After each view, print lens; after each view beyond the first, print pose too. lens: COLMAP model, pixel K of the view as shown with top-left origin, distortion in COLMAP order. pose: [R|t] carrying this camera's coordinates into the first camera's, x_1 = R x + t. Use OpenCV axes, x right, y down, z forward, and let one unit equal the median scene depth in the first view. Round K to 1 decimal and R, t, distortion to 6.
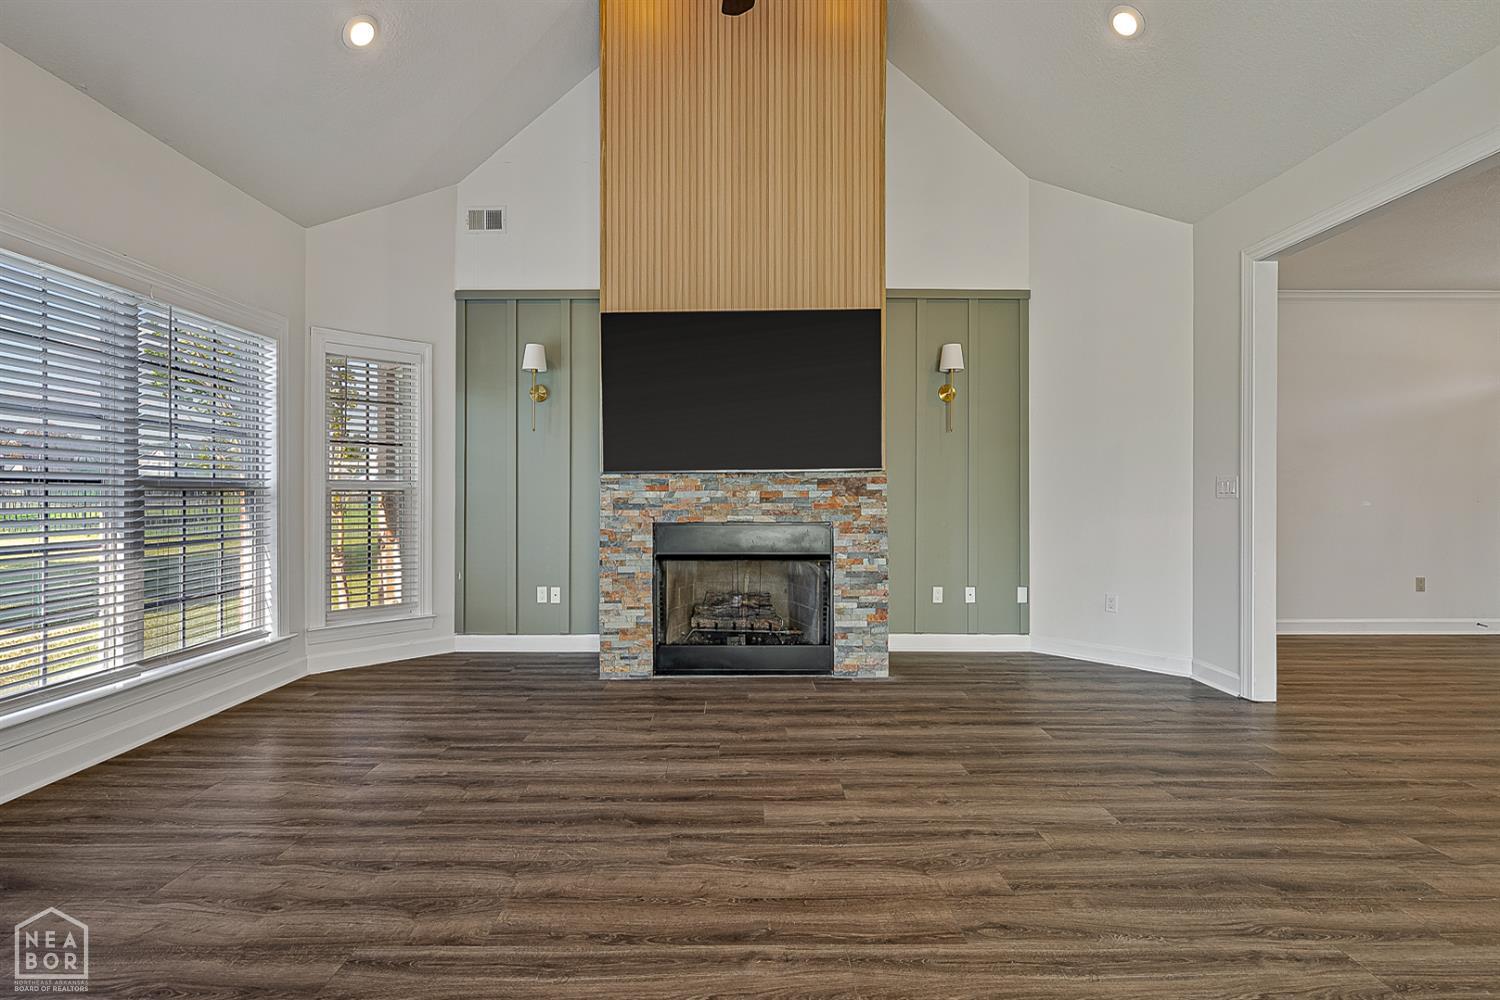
lens RADIAL K [[697.0, 0, 755.7], [0, 697.0, 491.8], [0, 0, 1]] dist [-0.001819, 0.000097]
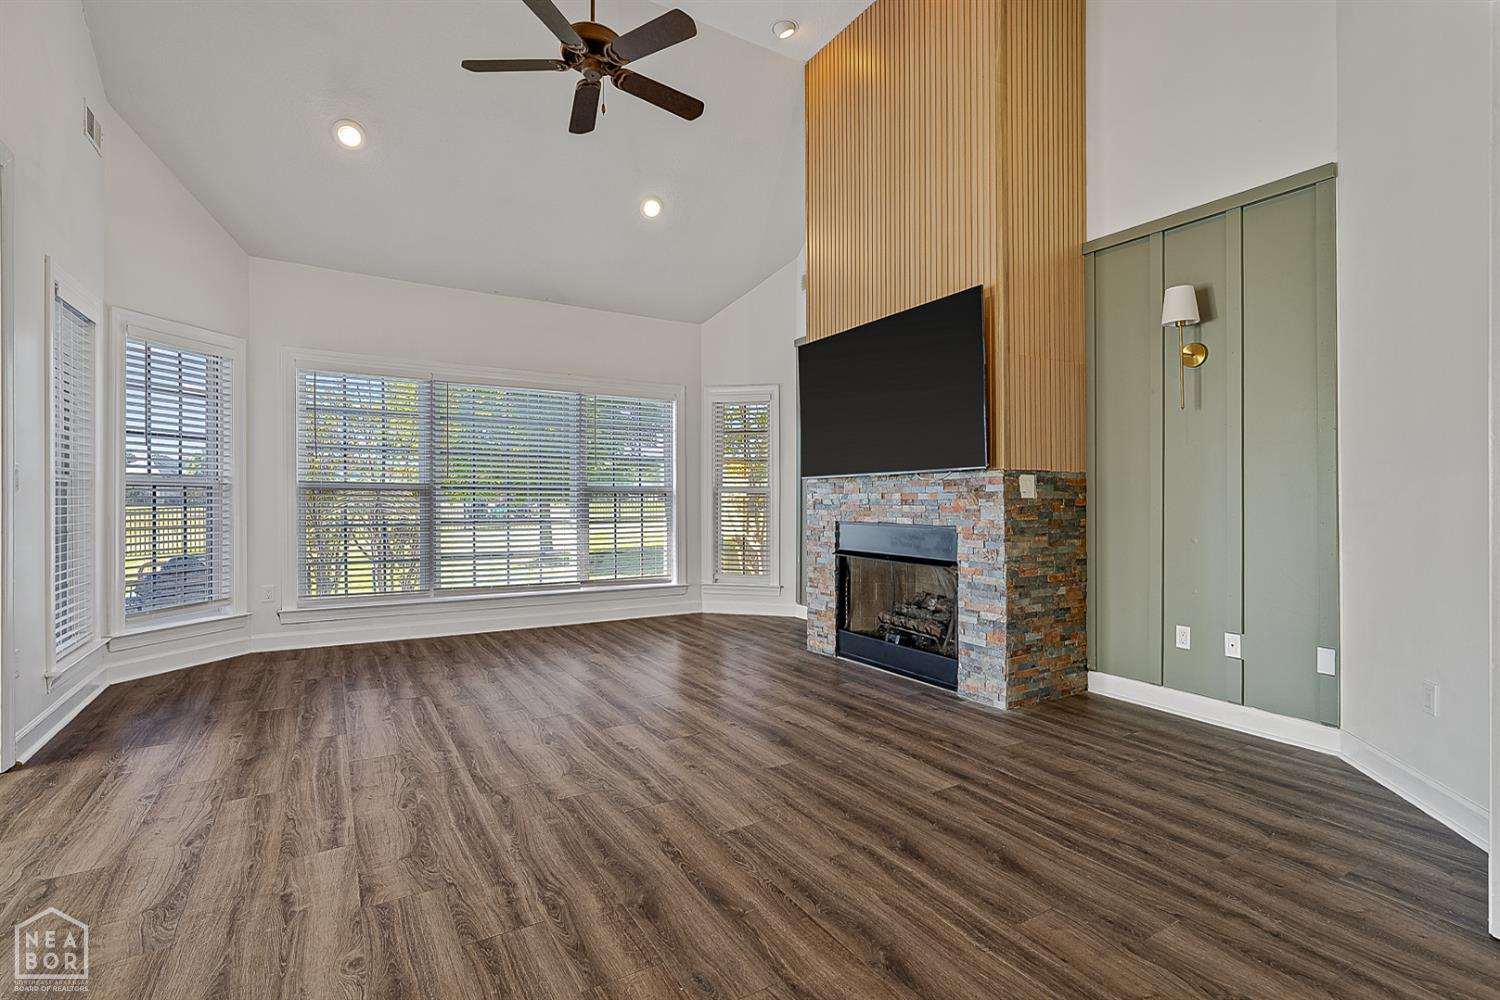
lens RADIAL K [[700.4, 0, 751.8], [0, 700.4, 503.5], [0, 0, 1]] dist [-0.002584, -0.000005]
pose [[0.518395, 0.010638, -0.855075, 0.800959], [-0.000085, 0.999923, 0.012388, 0.001430], [0.855141, -0.006349, 0.518356, 0.305376]]
